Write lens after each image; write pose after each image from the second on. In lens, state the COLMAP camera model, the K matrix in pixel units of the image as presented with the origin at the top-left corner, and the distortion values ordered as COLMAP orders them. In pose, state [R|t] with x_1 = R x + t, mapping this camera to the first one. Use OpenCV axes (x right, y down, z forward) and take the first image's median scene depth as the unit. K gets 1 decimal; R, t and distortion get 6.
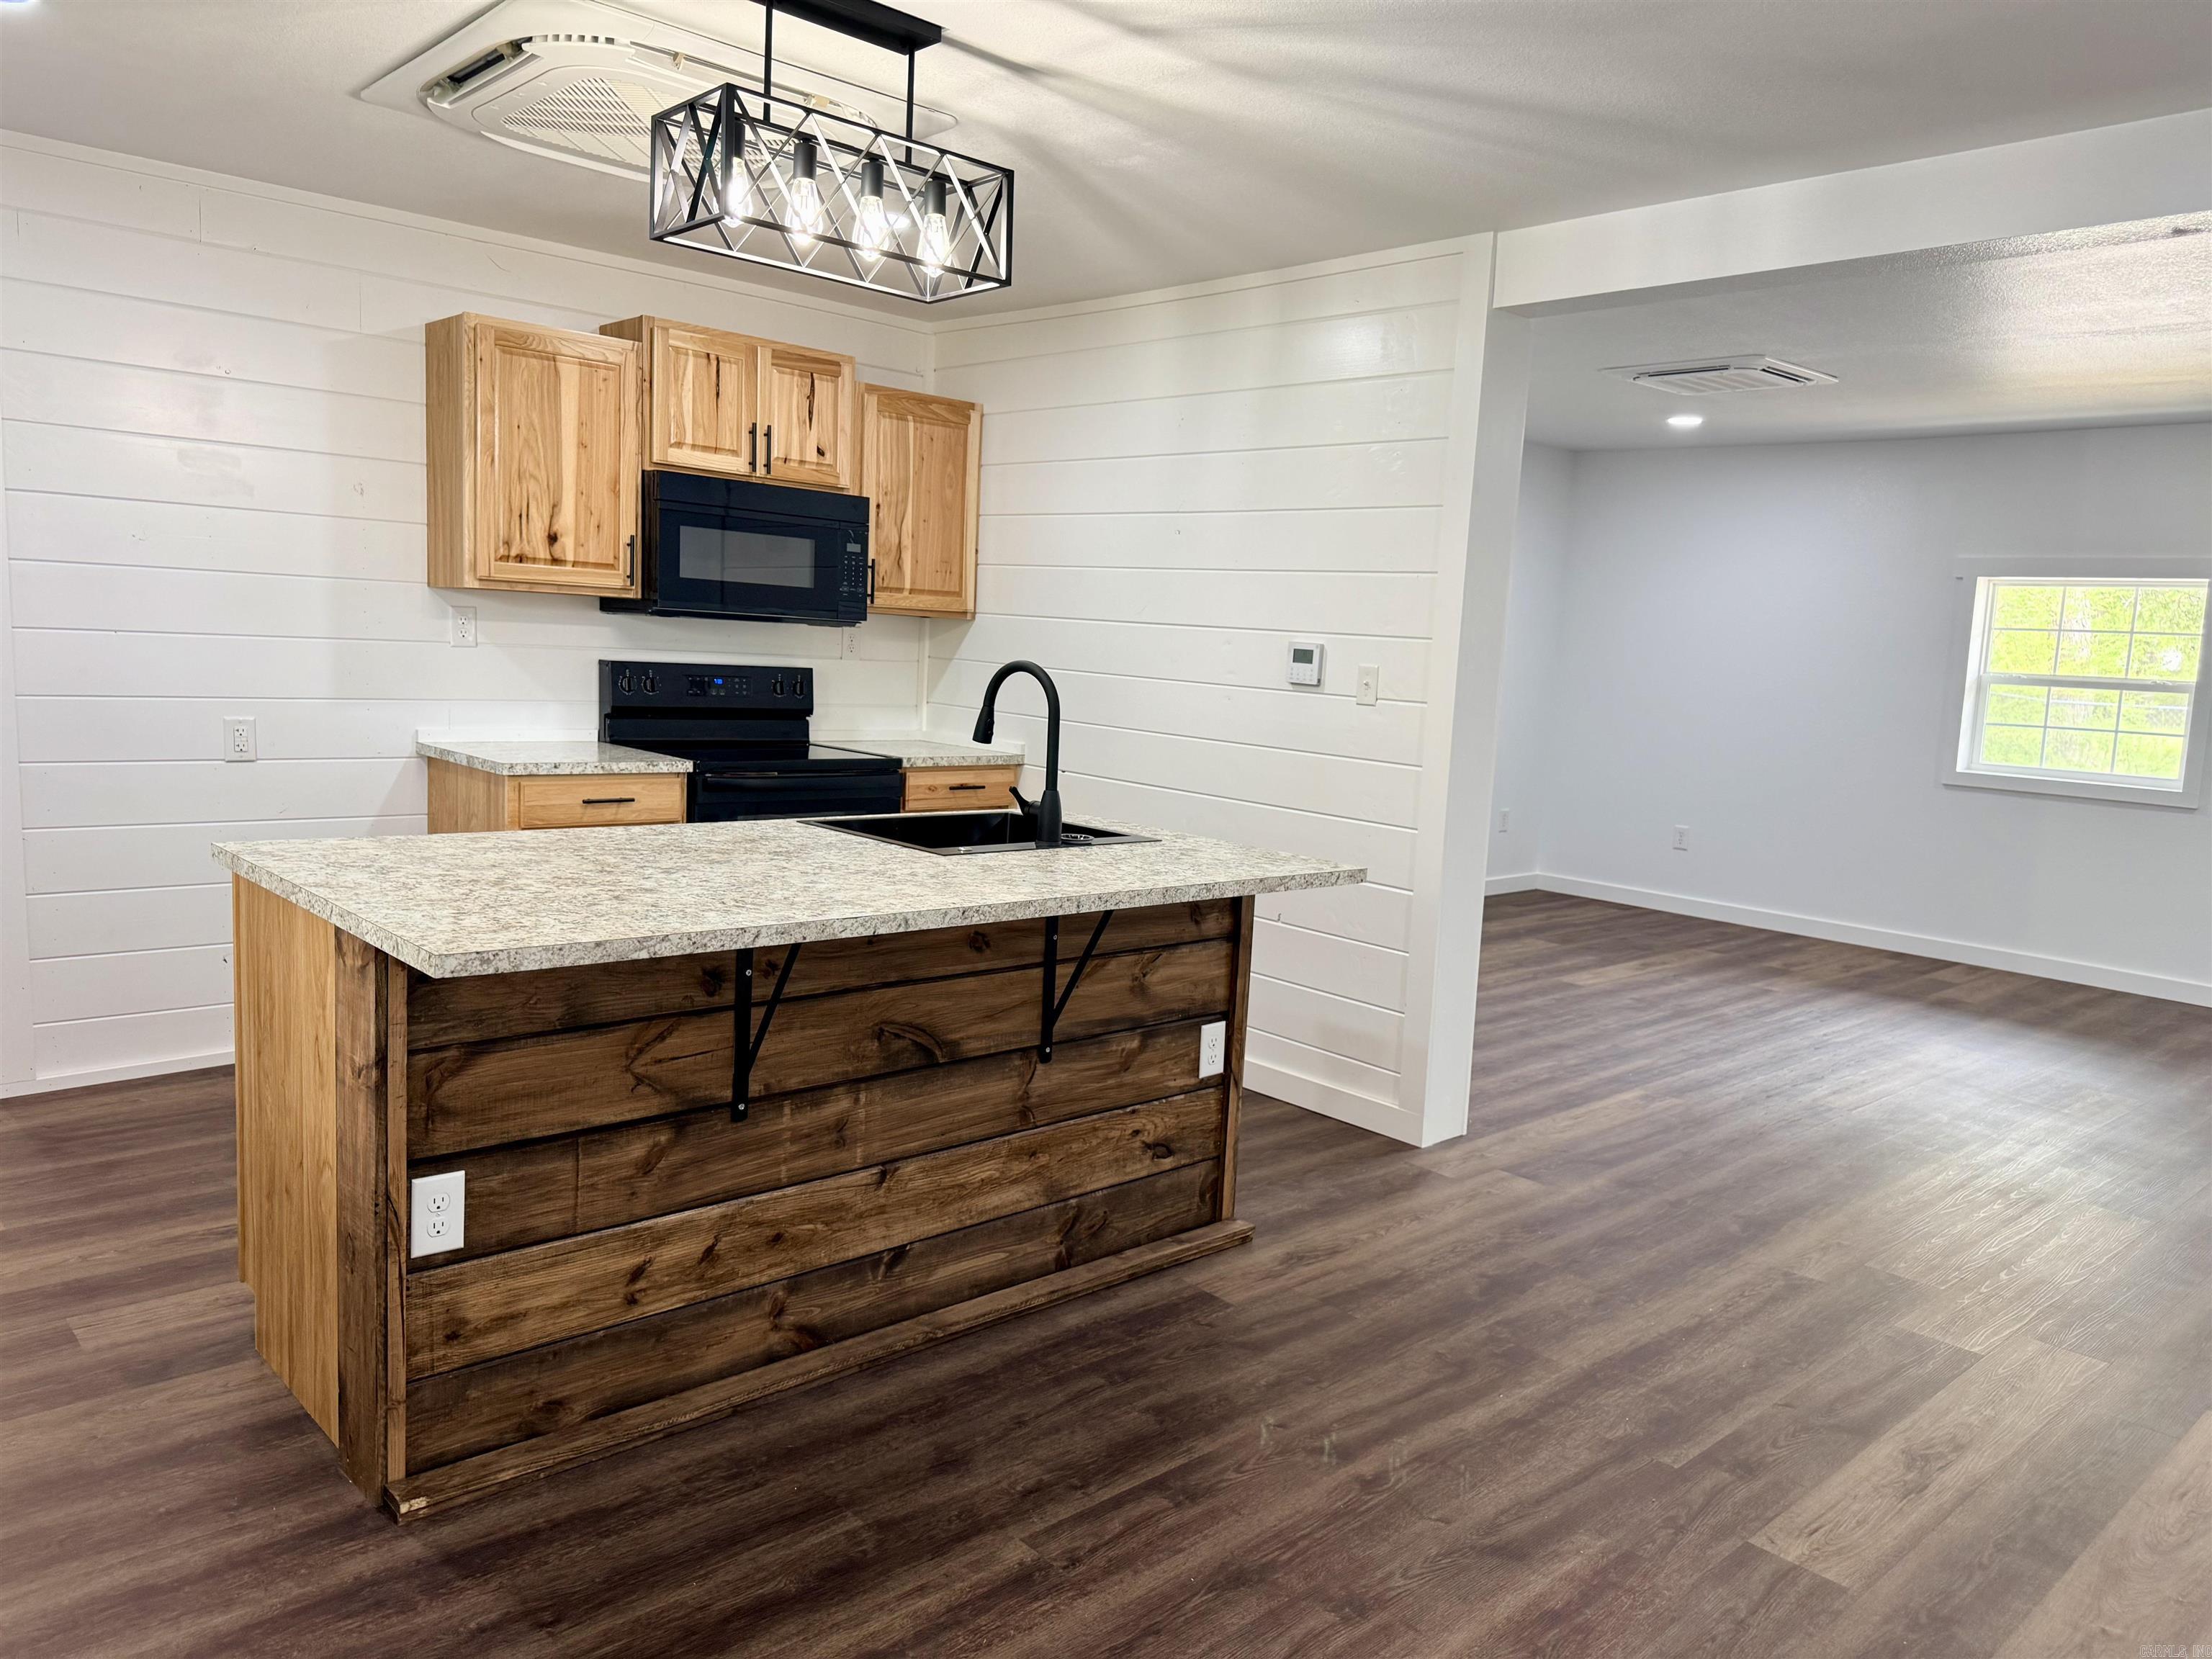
lens RADIAL K [[1550.5, 0, 1111.0], [0, 1550.5, 835.1], [0, 0, 1]] dist [0.155496, -0.320639]
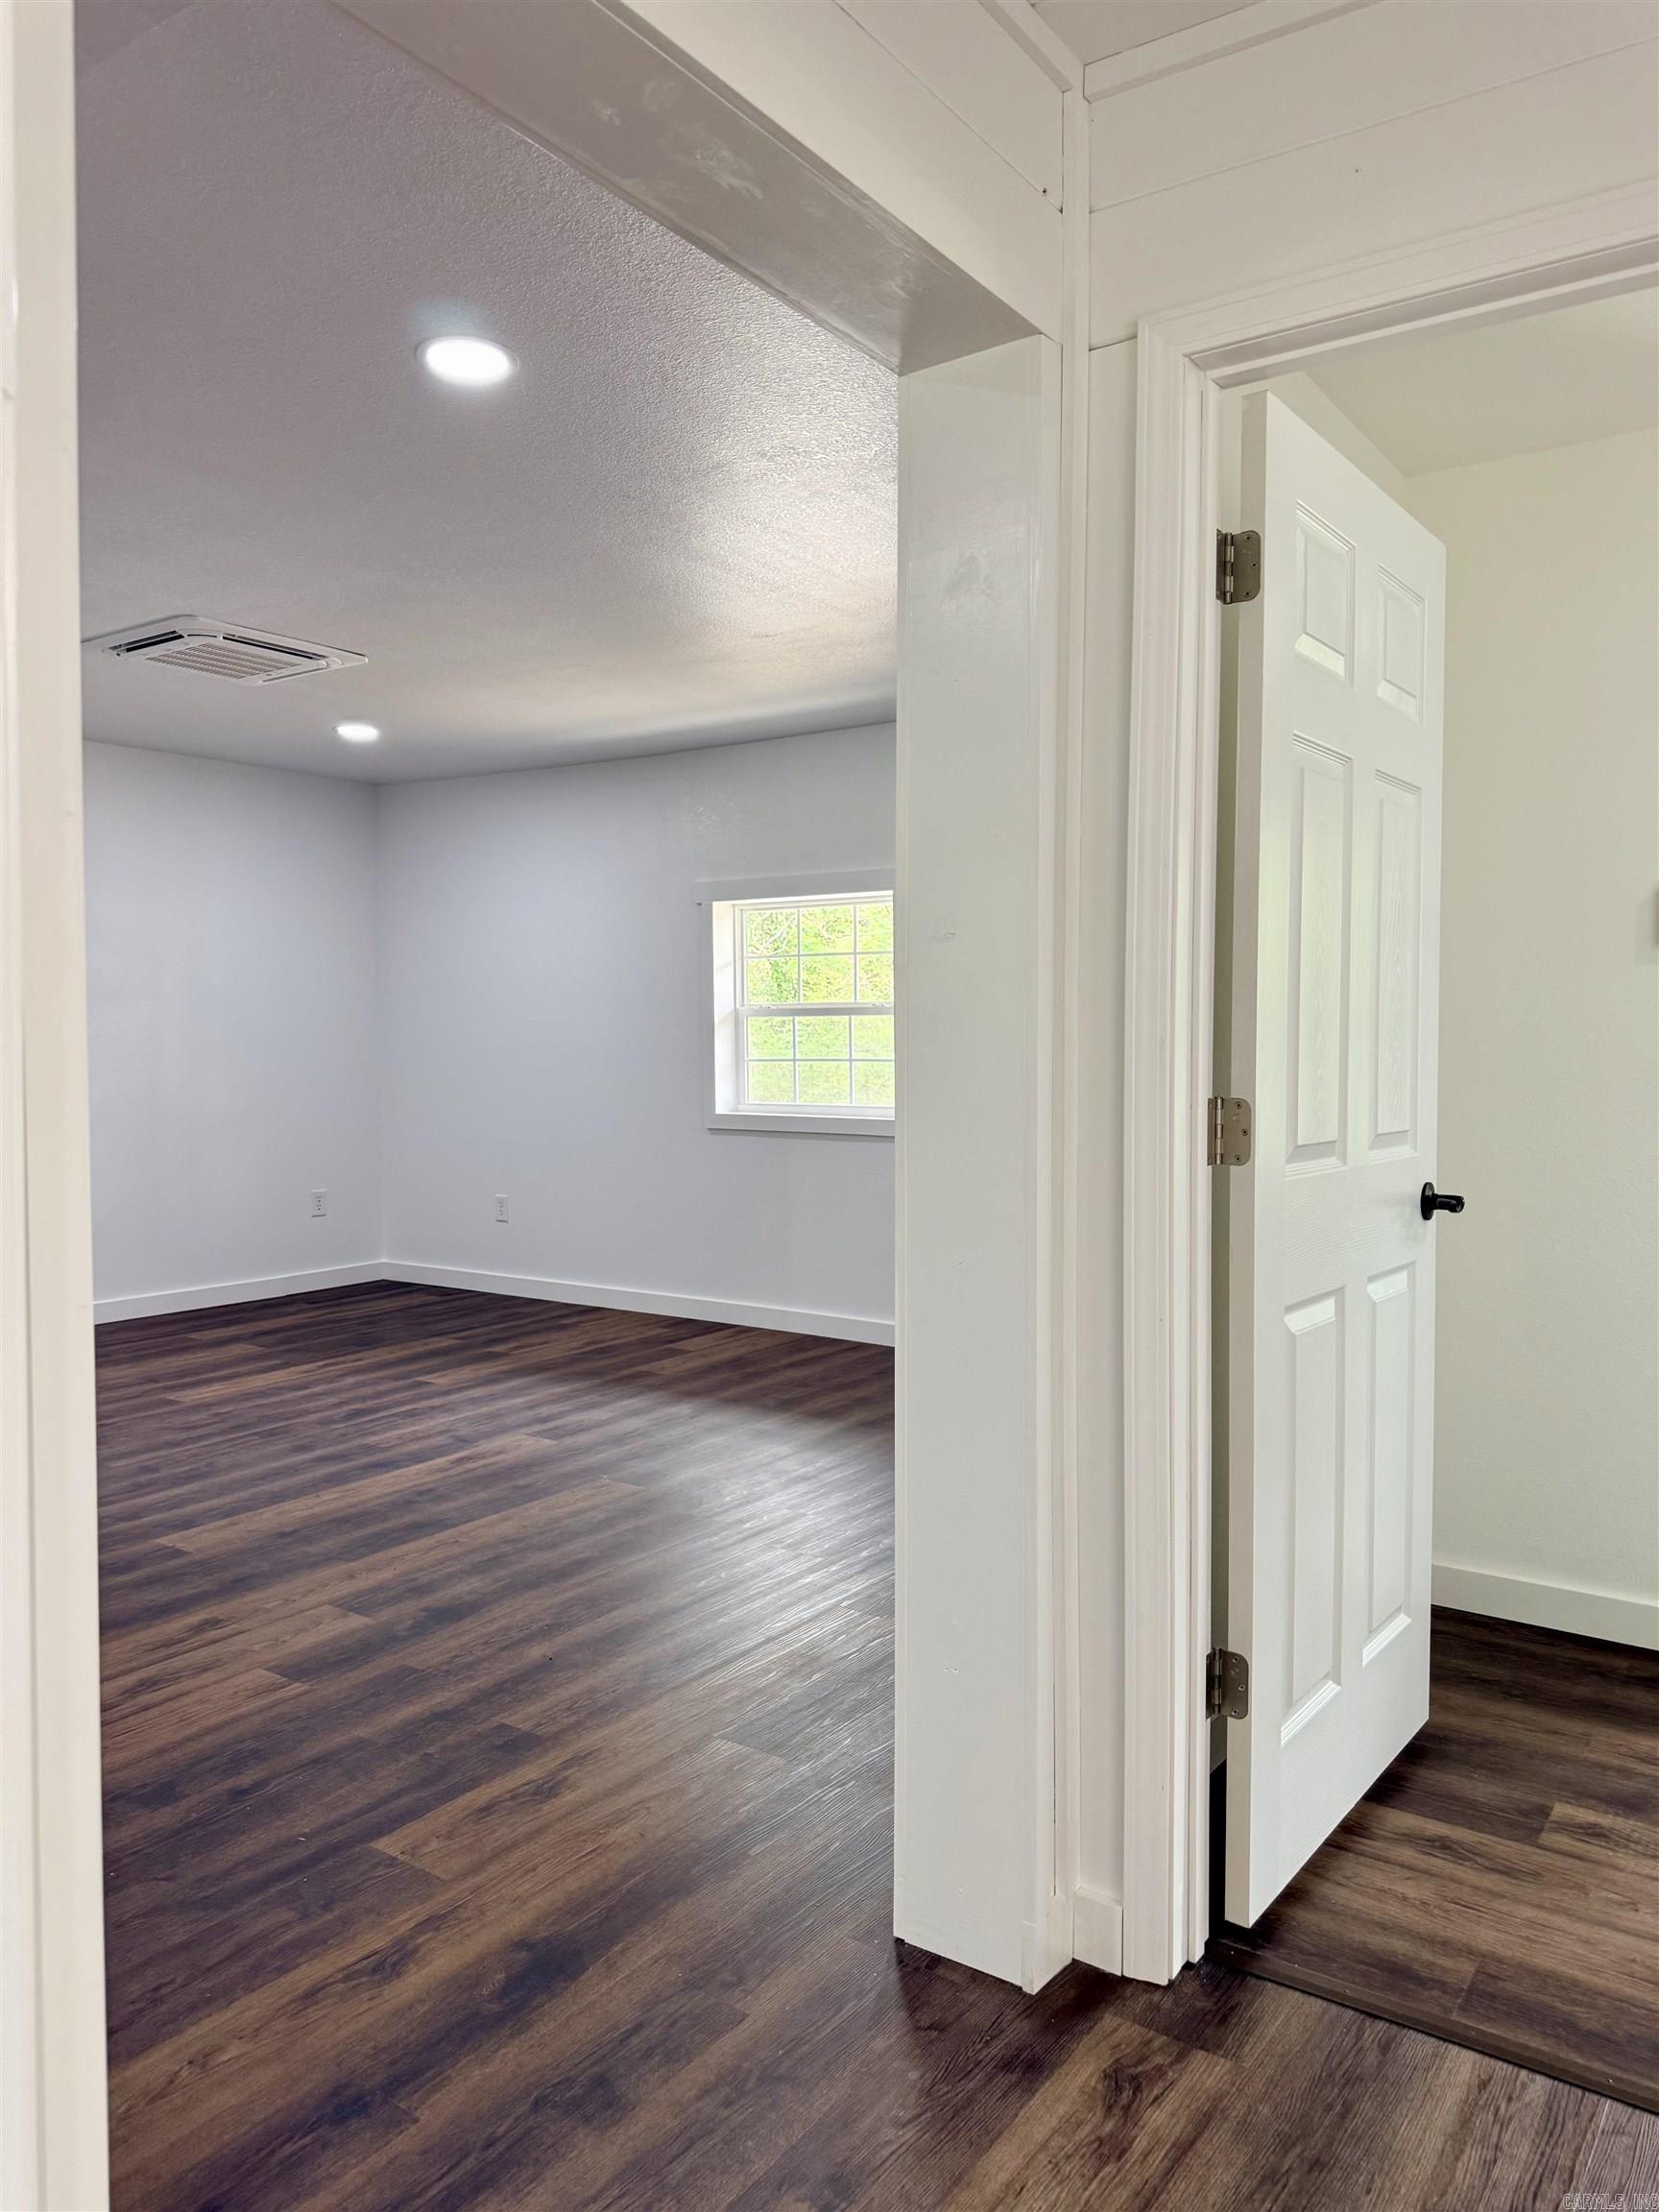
lens RADIAL K [[1569.7, 0, 822.6], [0, 1569.7, 1089.0], [0, 0, 1]] dist [0.091571, -0.160461]
pose [[0.976160, -0.053531, 0.210347, 0.667575], [0.073053, 0.993599, -0.086159, 0.043868], [-0.204389, 0.099472, 0.973823, 0.180411]]
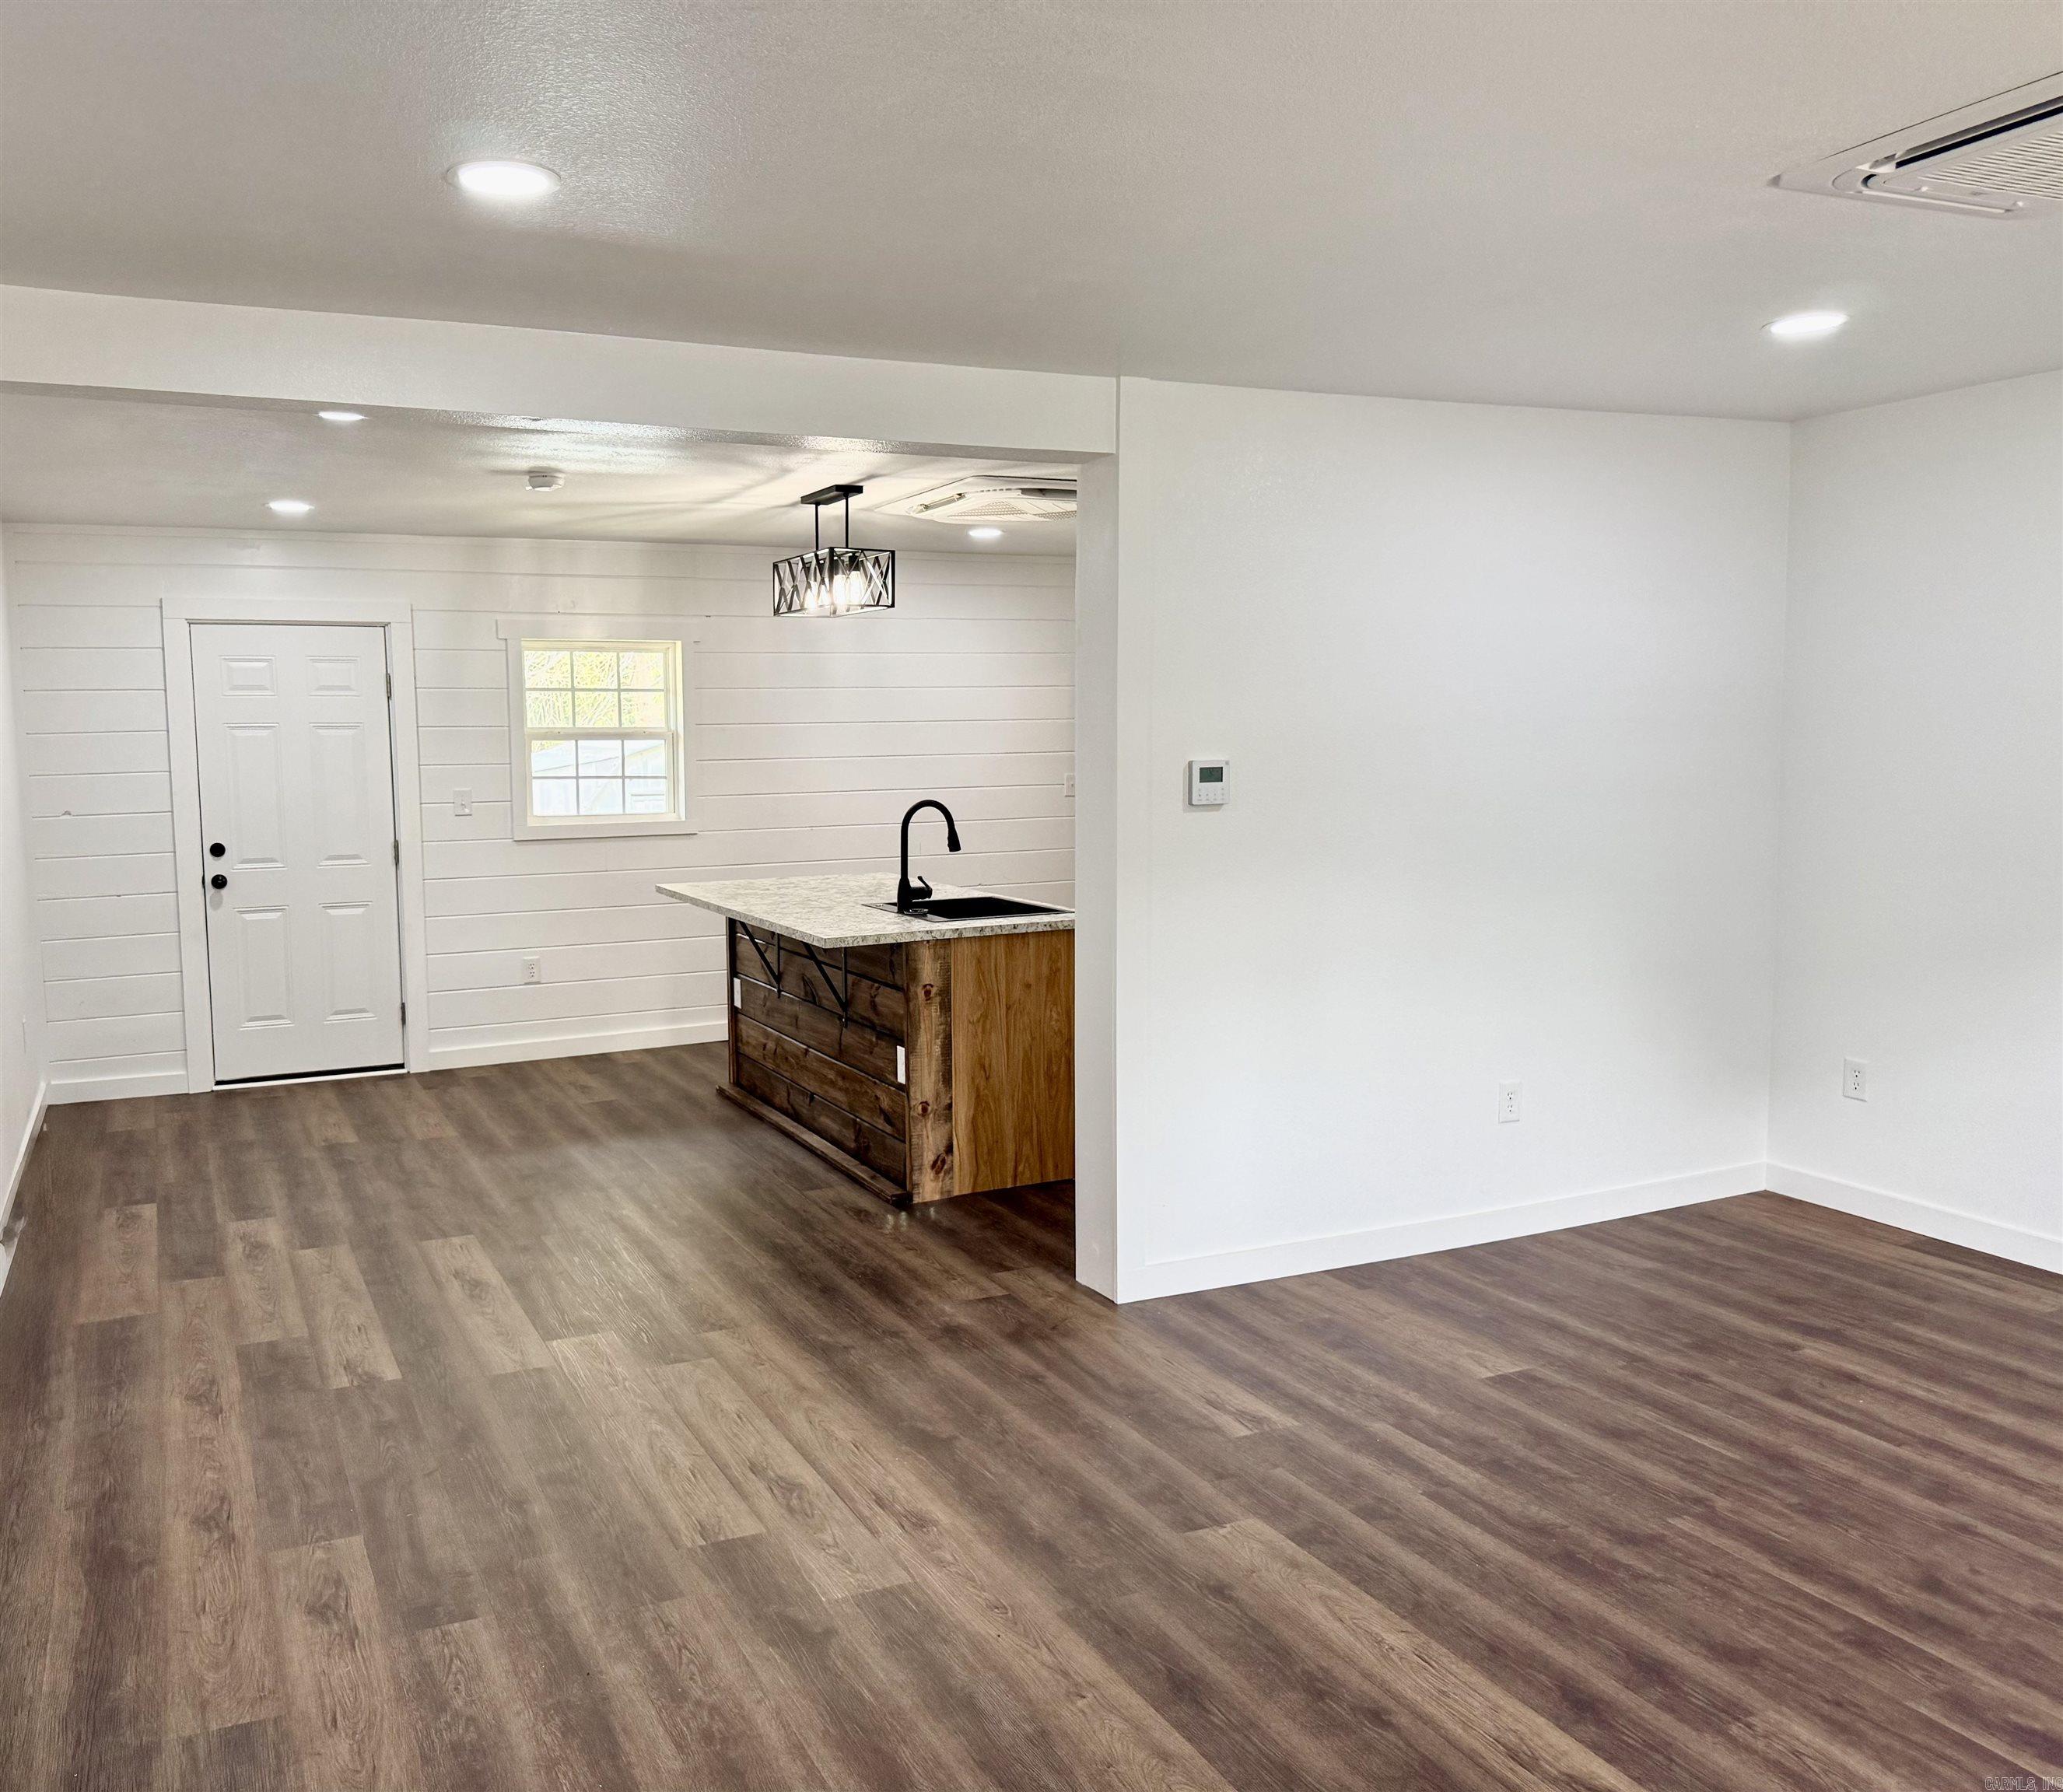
lens RADIAL K [[1704.2, 0, 879.4], [0, 1704.2, 869.2], [0, 0, 1]] dist [0.043933, -0.055500]
pose [[-0.337943, 0.035350, -0.940502, 1.227599], [-0.123453, 0.988995, 0.081532, -0.133513], [0.933035, 0.143661, -0.329860, 1.163083]]
